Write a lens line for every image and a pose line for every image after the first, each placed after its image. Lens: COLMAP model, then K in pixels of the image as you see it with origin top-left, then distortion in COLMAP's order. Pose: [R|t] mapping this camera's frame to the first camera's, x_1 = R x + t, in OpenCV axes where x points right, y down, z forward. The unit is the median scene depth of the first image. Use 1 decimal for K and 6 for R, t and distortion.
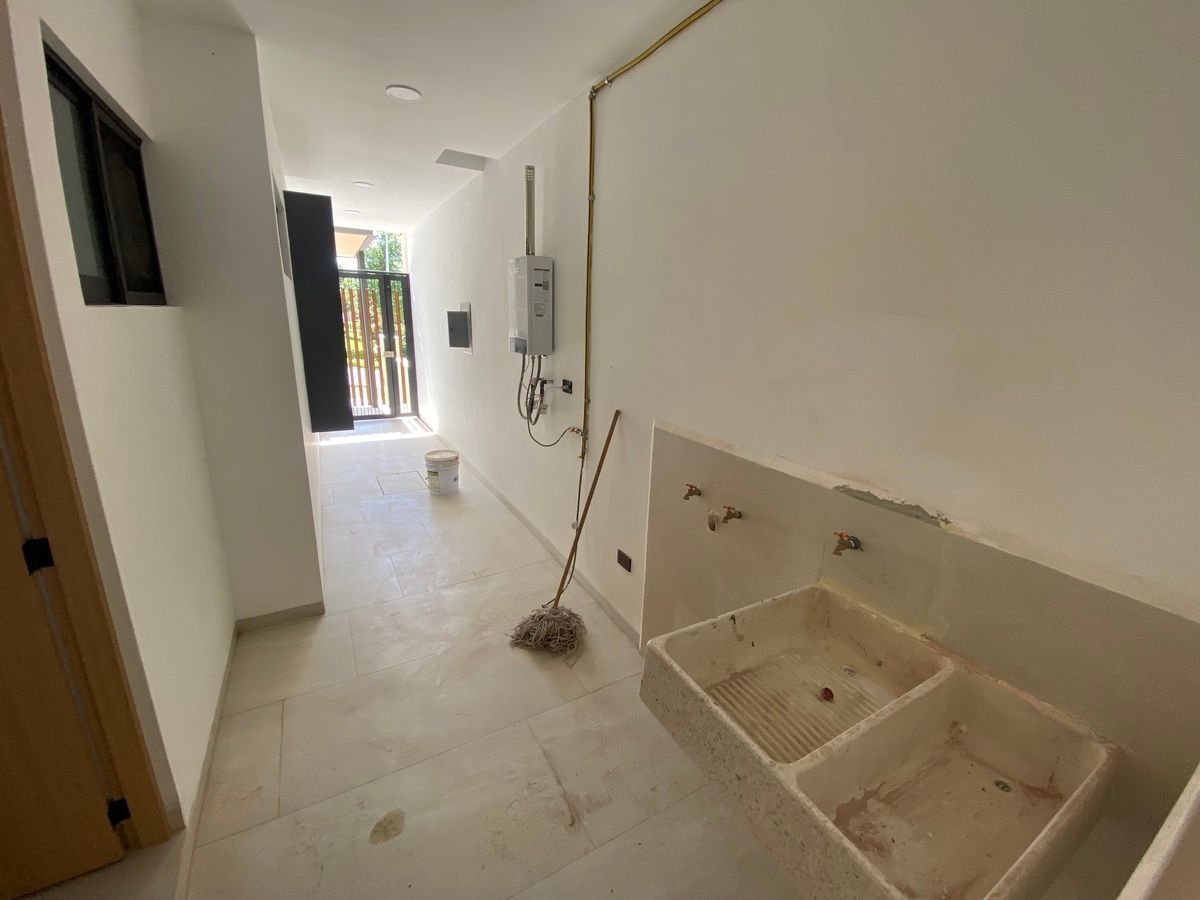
lens RADIAL K [[482.8, 0, 595.9], [0, 482.8, 451.9], [0, 0, 1]] dist [0.019997, -0.019537]
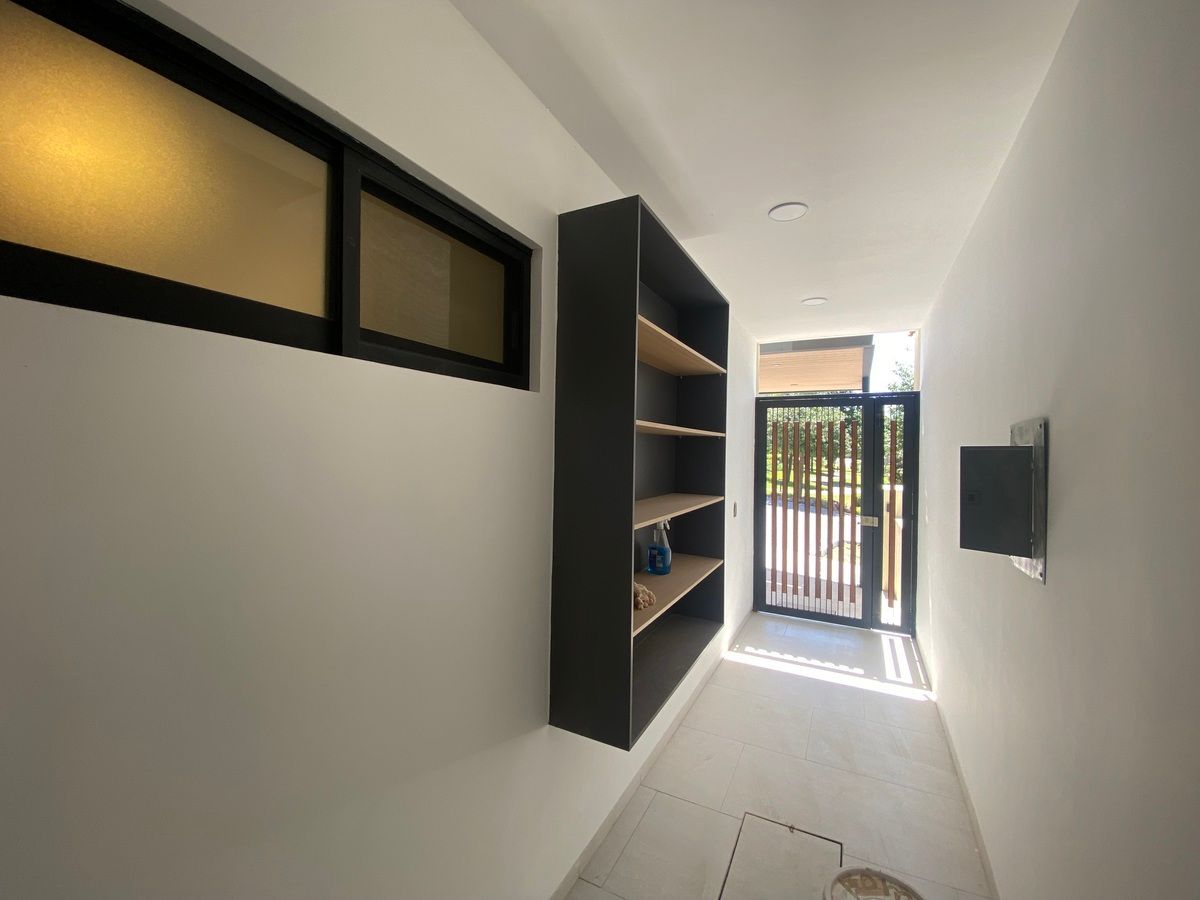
lens RADIAL K [[482.8, 0, 595.9], [0, 482.8, 451.9], [0, 0, 1]] dist [0.019997, -0.019537]
pose [[0.537002, -0.018190, -0.843385, -0.101940], [-0.227066, 0.959752, -0.165278, -0.112267], [0.812447, 0.280258, 0.511258, 0.405905]]
